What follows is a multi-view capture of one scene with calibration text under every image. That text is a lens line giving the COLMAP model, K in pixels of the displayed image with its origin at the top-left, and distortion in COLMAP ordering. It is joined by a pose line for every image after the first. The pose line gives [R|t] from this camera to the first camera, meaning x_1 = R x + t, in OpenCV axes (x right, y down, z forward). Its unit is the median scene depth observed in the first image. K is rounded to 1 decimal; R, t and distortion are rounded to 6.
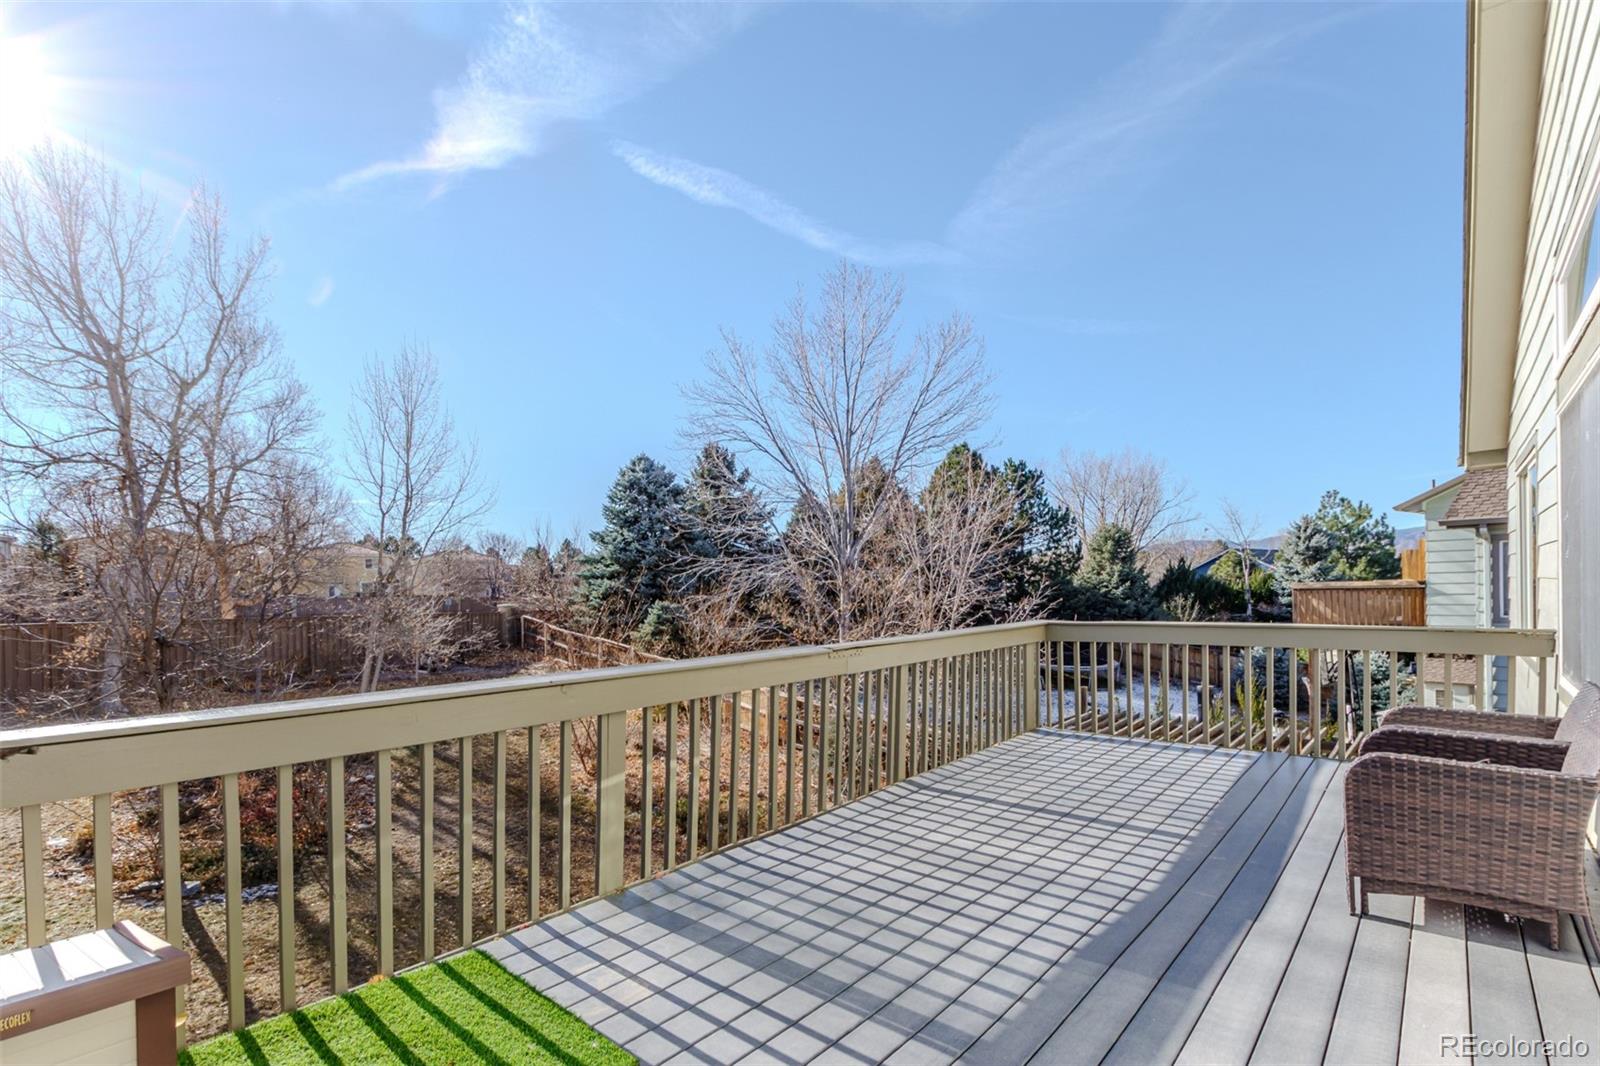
lens RADIAL K [[766.0, 0, 765.2], [0, 766.0, 578.4], [0, 0, 1]] dist [-0.000921, -0.000212]
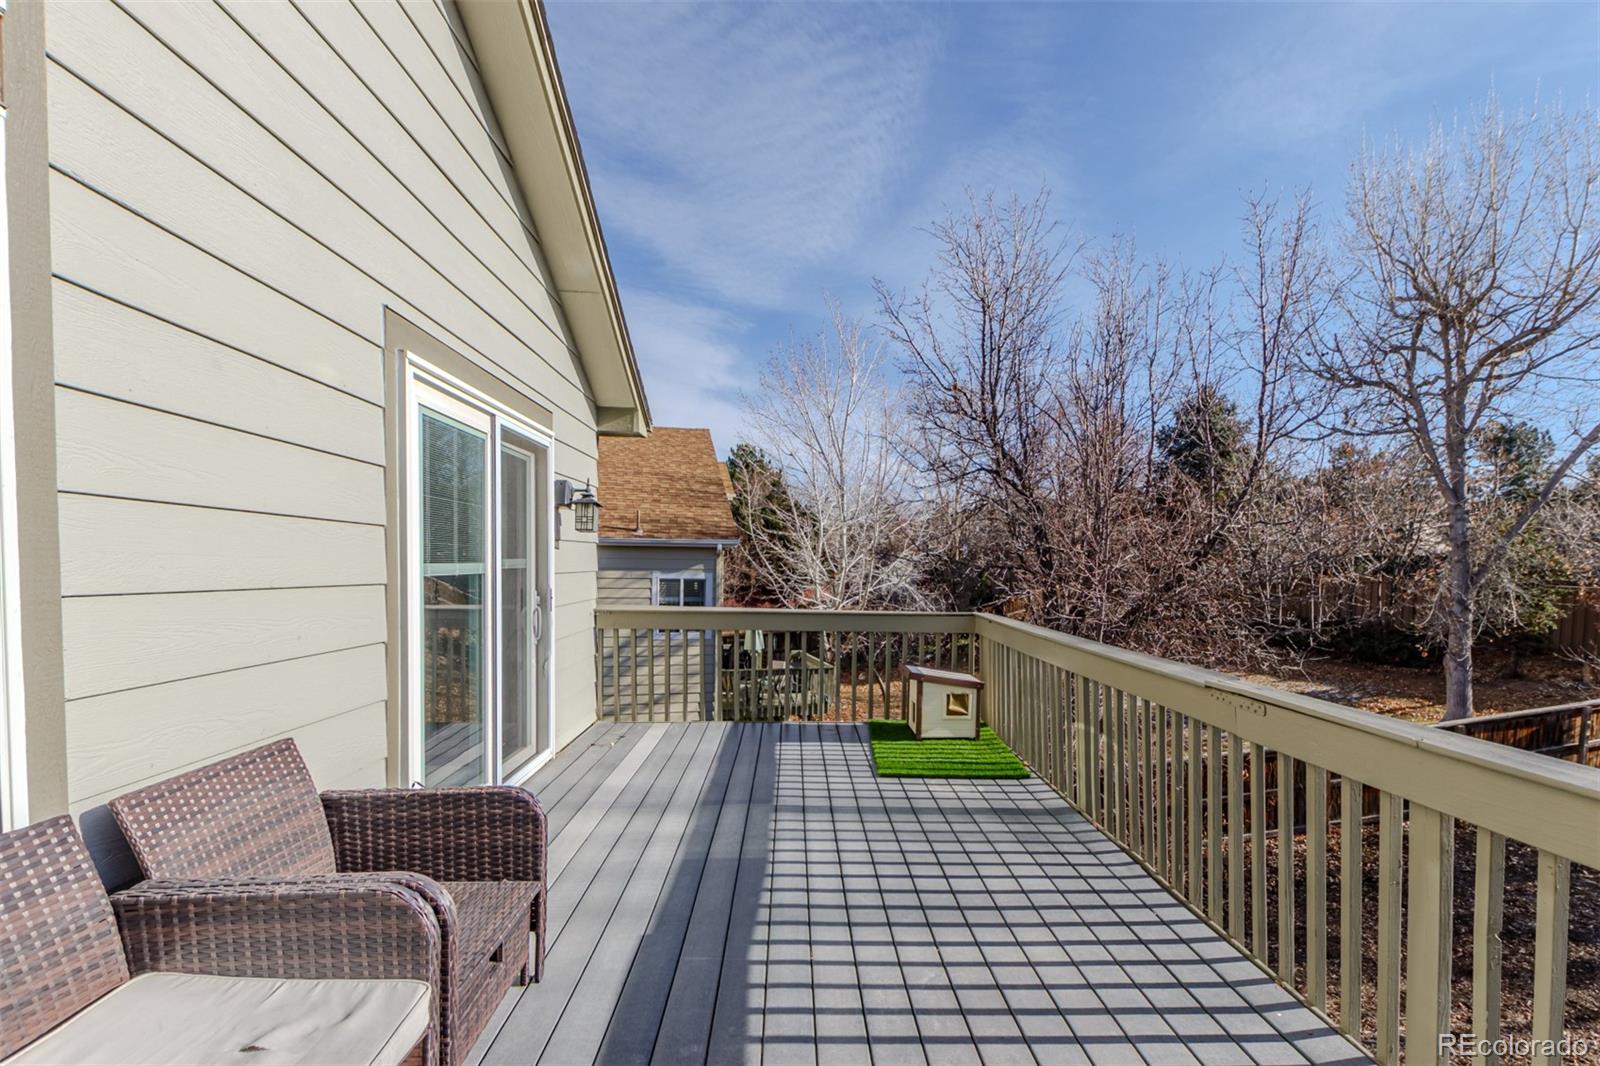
lens RADIAL K [[766.0, 0, 797.9], [0, 766.0, 543.4], [0, 0, 1]] dist [-0.000921, -0.000212]
pose [[-0.735391, -0.002390, -0.677638, 1.205856], [0.007701, 0.999900, -0.011883, -0.028278], [0.677599, -0.013957, -0.735299, 1.931655]]
